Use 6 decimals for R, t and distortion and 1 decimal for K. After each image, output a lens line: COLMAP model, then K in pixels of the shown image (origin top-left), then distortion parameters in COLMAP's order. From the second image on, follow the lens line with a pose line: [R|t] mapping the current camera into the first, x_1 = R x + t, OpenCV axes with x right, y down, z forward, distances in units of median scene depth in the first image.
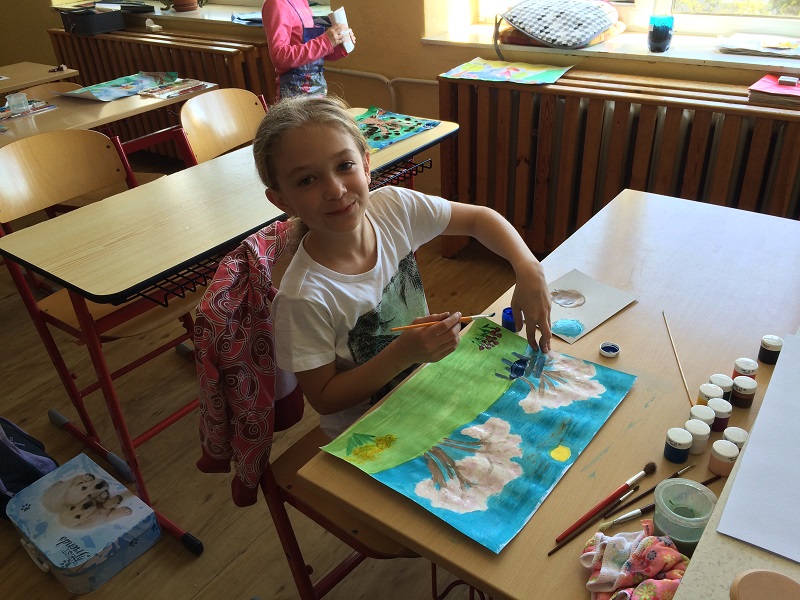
lens RADIAL K [[682.0, 0, 398.6], [0, 682.0, 300.9], [0, 0, 1]] dist [0.086451, -0.099887]
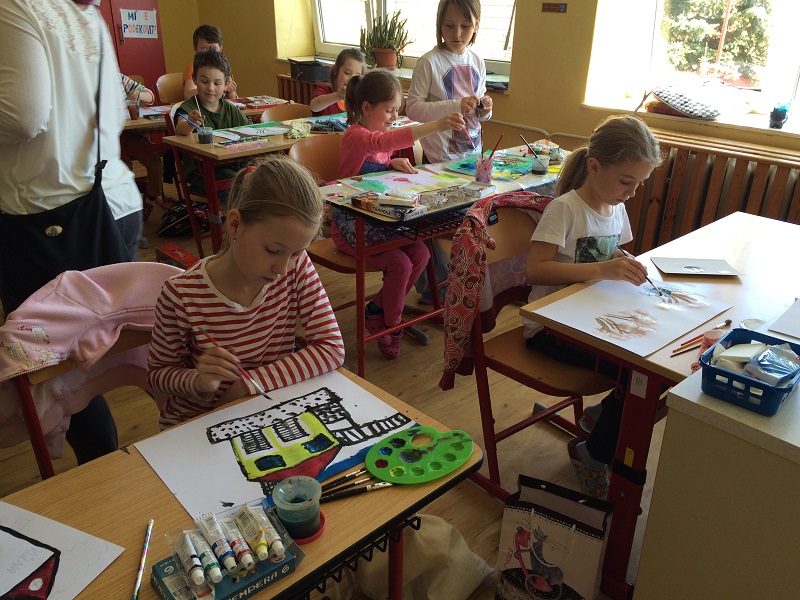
lens RADIAL K [[682.0, 0, 402.0], [0, 682.0, 301.2], [0, 0, 1]] dist [0.086451, -0.099887]
pose [[0.981860, 0.136880, -0.131206, -0.086860], [-0.149699, 0.984313, -0.093375, 0.171301], [0.116366, 0.111323, 0.986948, -0.296215]]
